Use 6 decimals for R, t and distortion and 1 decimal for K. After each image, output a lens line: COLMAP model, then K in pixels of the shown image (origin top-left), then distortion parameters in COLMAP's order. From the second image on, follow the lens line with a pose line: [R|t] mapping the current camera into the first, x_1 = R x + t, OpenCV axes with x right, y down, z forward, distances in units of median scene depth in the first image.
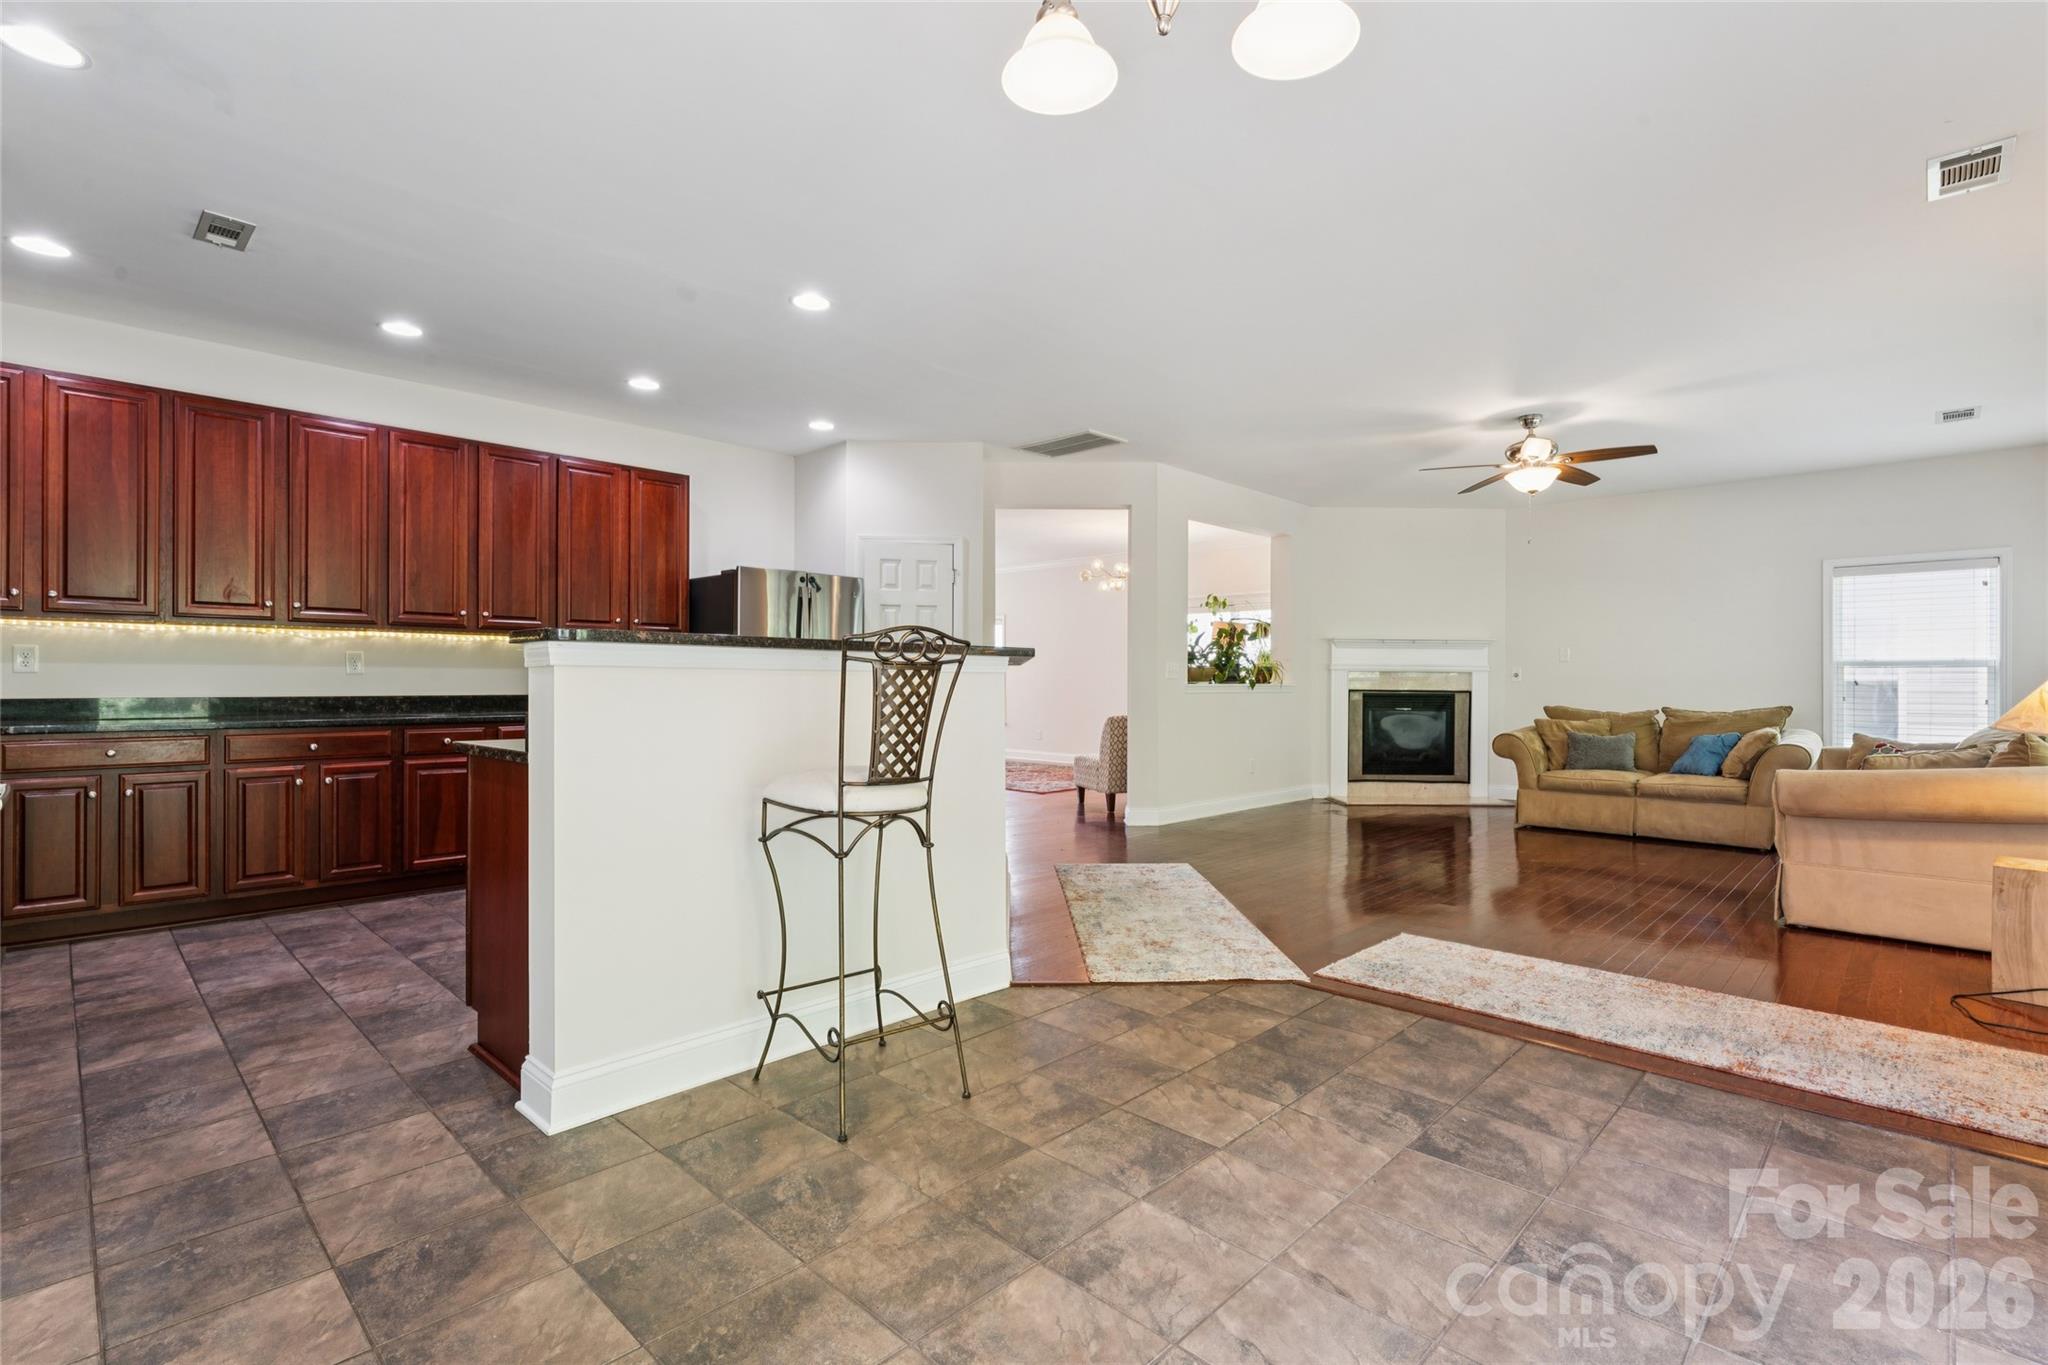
lens RADIAL K [[955.2, 0, 1029.0], [0, 955.2, 679.6], [0, 0, 1]] dist [0.000249, 0.000343]
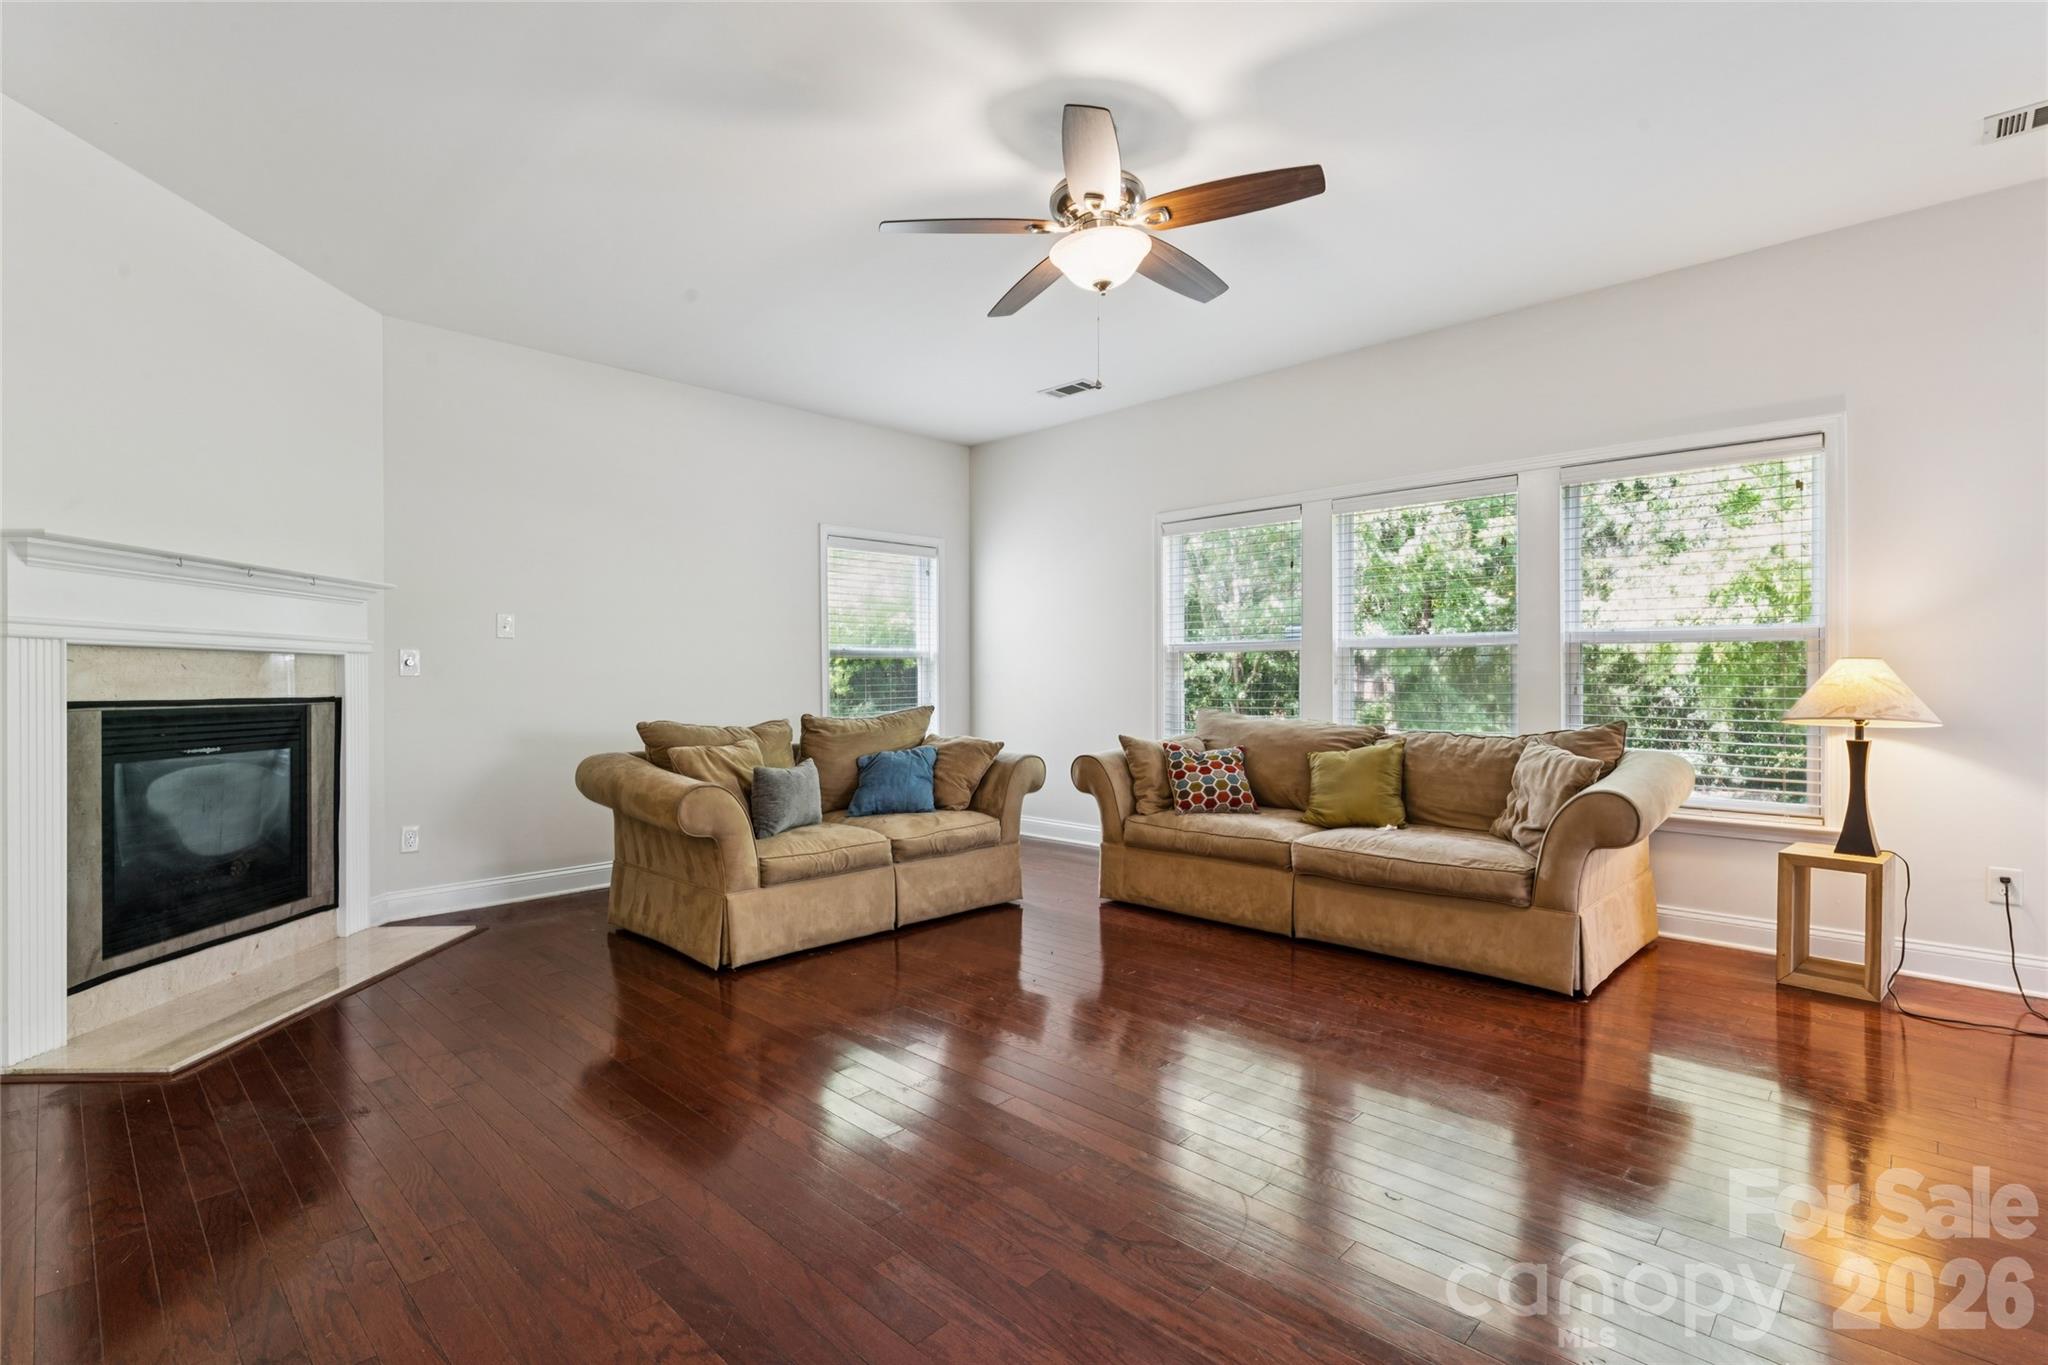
lens RADIAL K [[955.2, 0, 1029.7], [0, 955.2, 685.2], [0, 0, 1]] dist [0.000249, 0.000343]
pose [[0.001431, -0.012693, 0.999918, 0.040333], [0.000838, 0.999919, 0.012691, 0.001407], [-0.999999, 0.000820, 0.001441, 1.288437]]
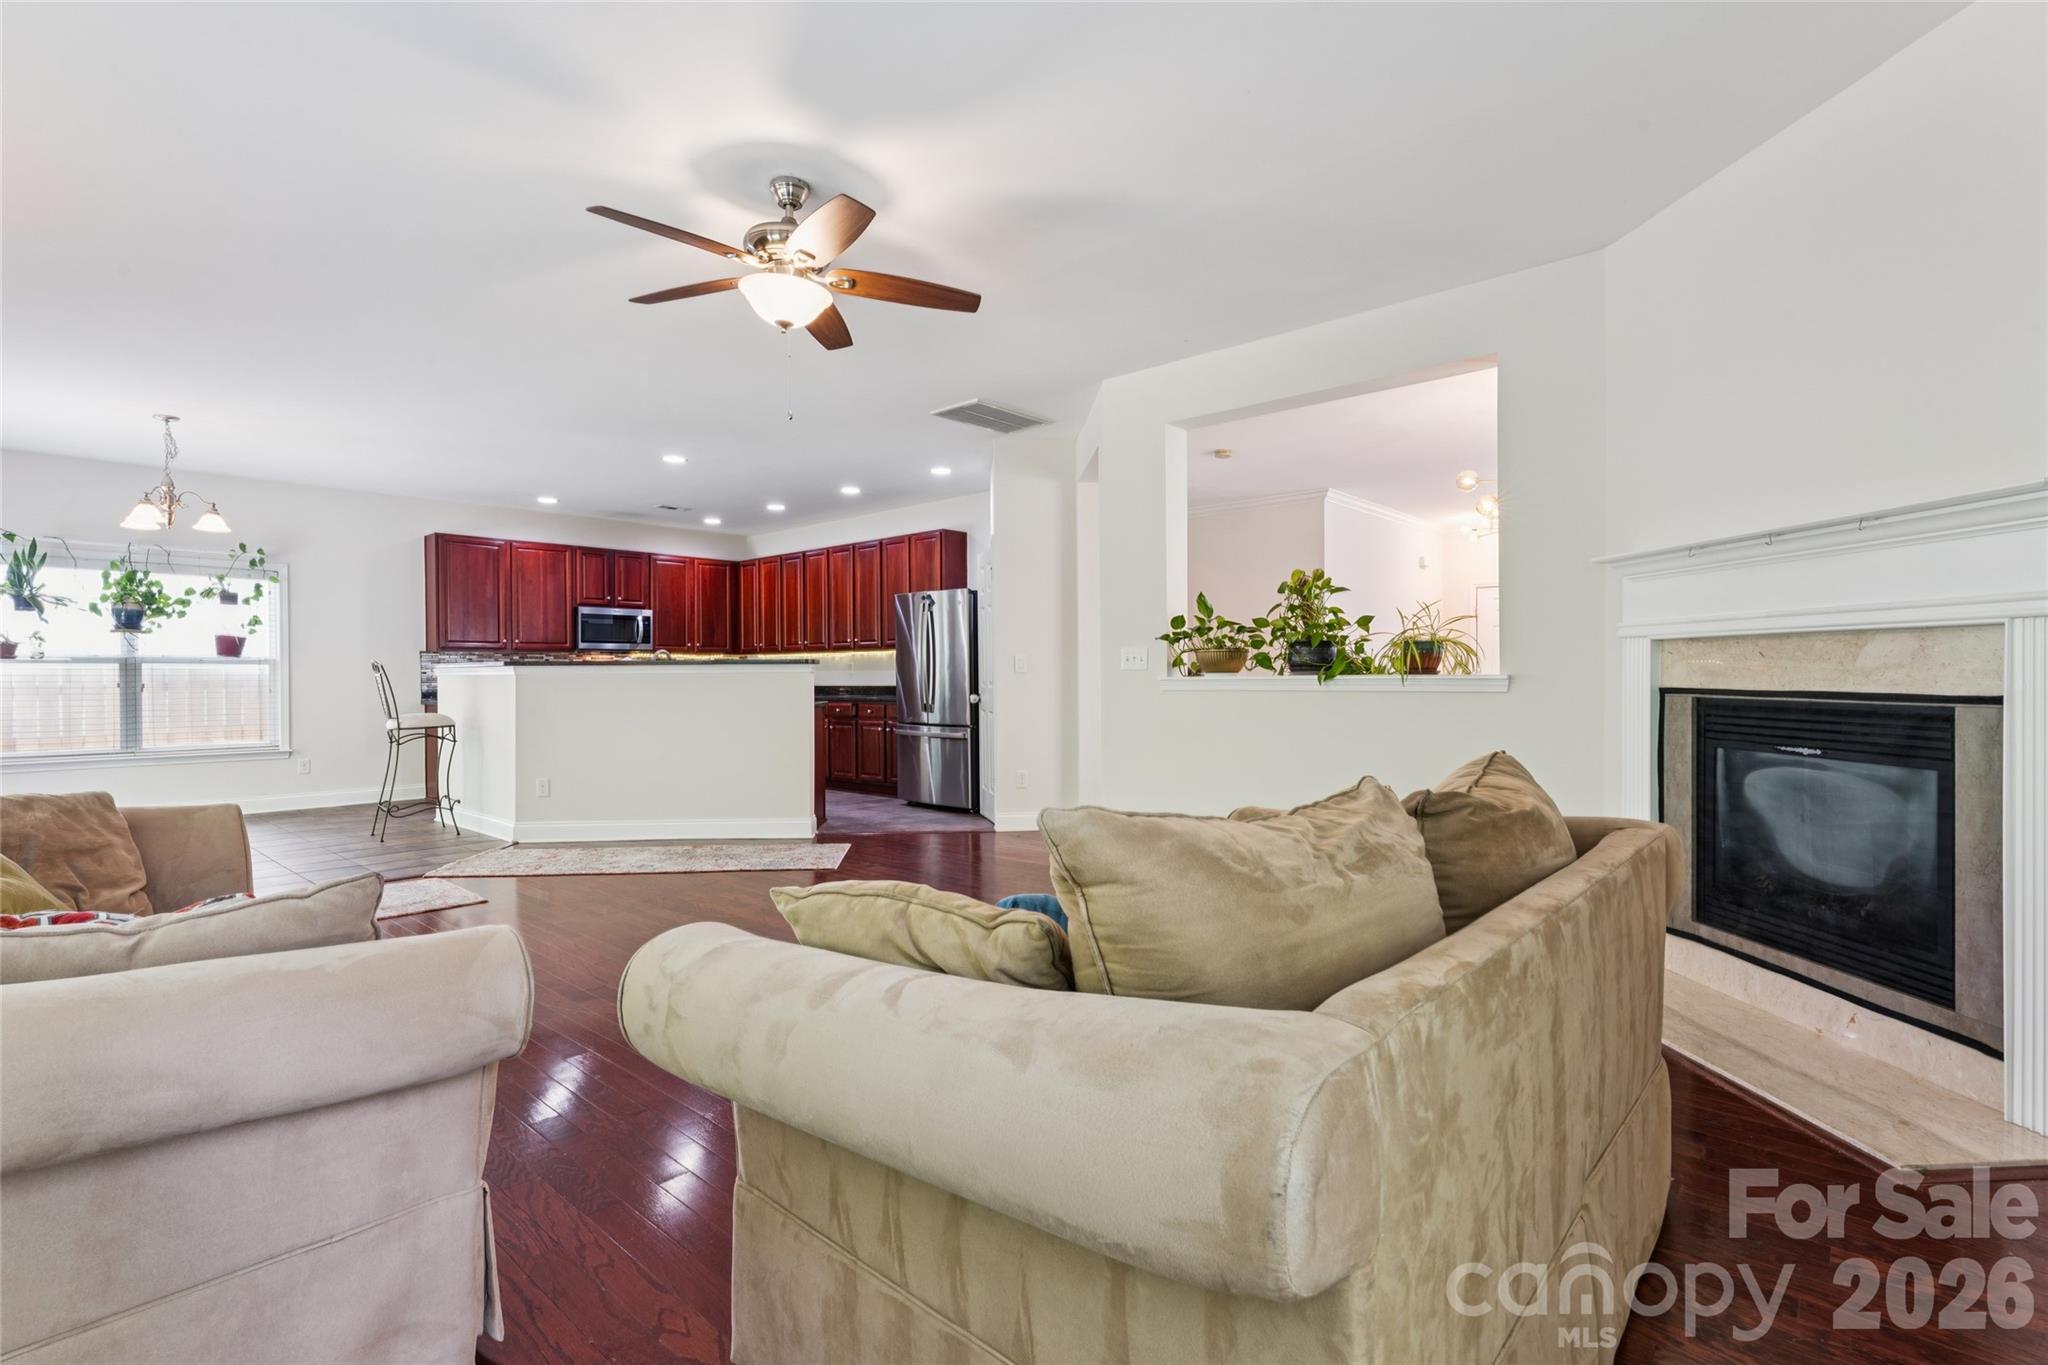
lens RADIAL K [[955.2, 0, 1017.6], [0, 955.2, 681.0], [0, 0, 1]] dist [0.000249, 0.000343]
pose [[0.031826, 0.000902, -0.999493, 1.338030], [0.009556, 0.999954, 0.001207, 0.008533], [0.999448, -0.009590, 0.031816, 1.383896]]
